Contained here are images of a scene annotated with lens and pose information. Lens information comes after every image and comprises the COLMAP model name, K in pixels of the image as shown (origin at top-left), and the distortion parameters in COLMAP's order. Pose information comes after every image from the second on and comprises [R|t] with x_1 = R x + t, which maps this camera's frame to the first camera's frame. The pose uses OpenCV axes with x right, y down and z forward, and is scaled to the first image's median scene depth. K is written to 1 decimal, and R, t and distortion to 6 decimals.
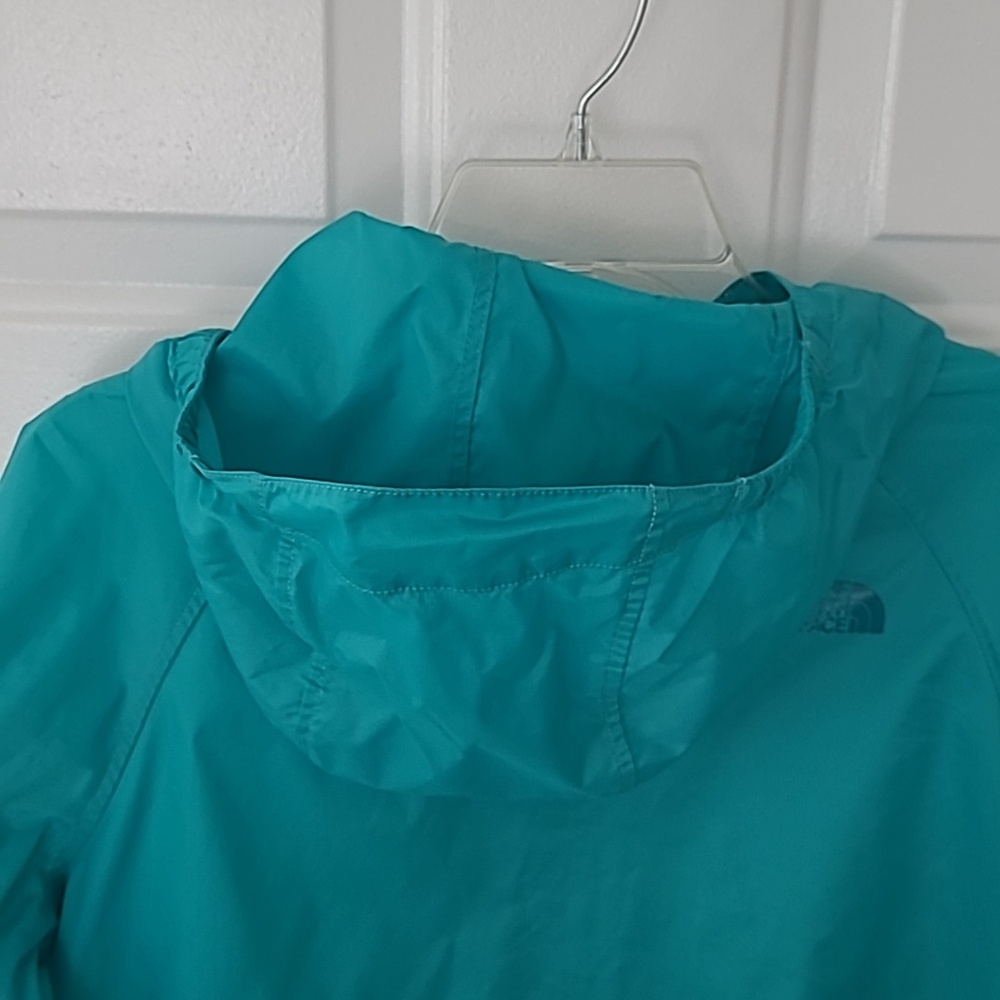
lens RADIAL K [[1589.2, 0, 500.0], [0, 1589.2, 500.0], [0, 0, 1]] dist [0.038502, 0.040059]
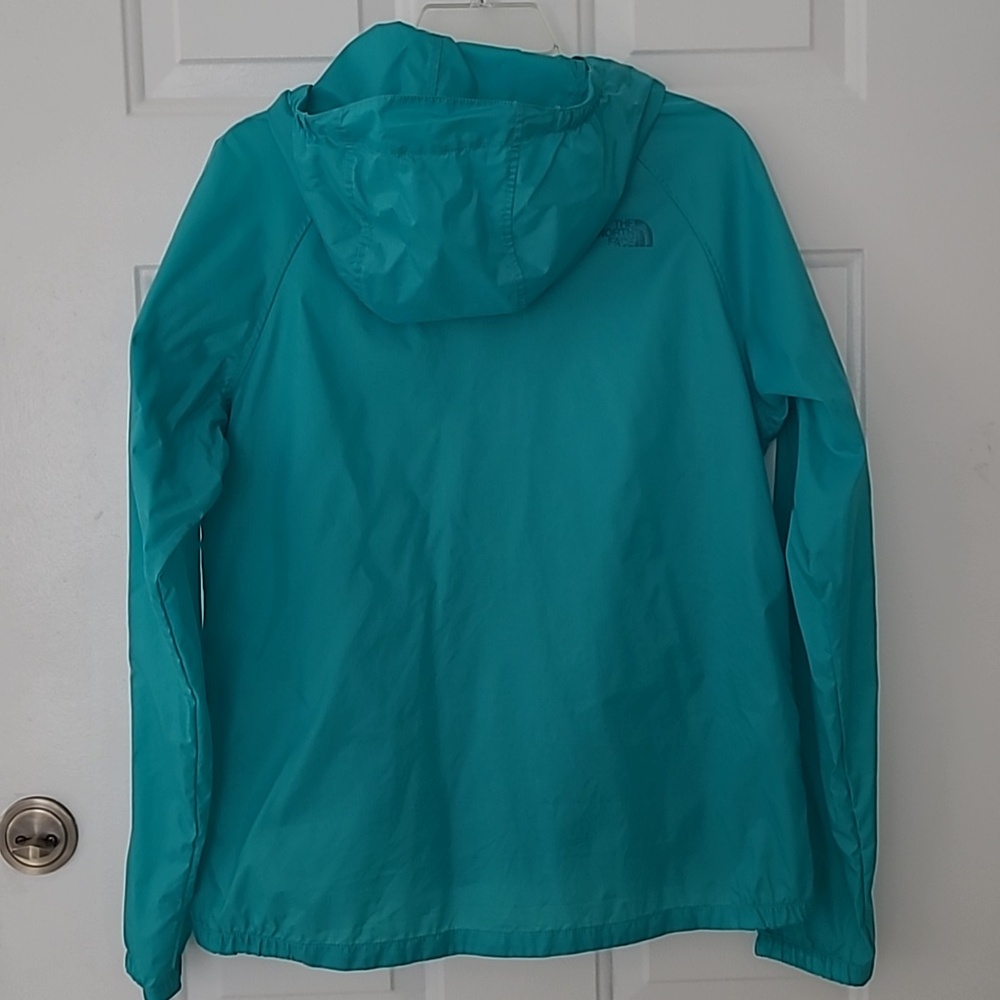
lens RADIAL K [[1589.2, 0, 500.0], [0, 1589.2, 500.0], [0, 0, 1]] dist [0.038502, 0.040059]
pose [[0.998482, -0.052921, 0.015275, 0.010040], [0.055003, 0.972736, -0.225298, 0.946270], [-0.002936, 0.225796, 0.974170, -0.954389]]
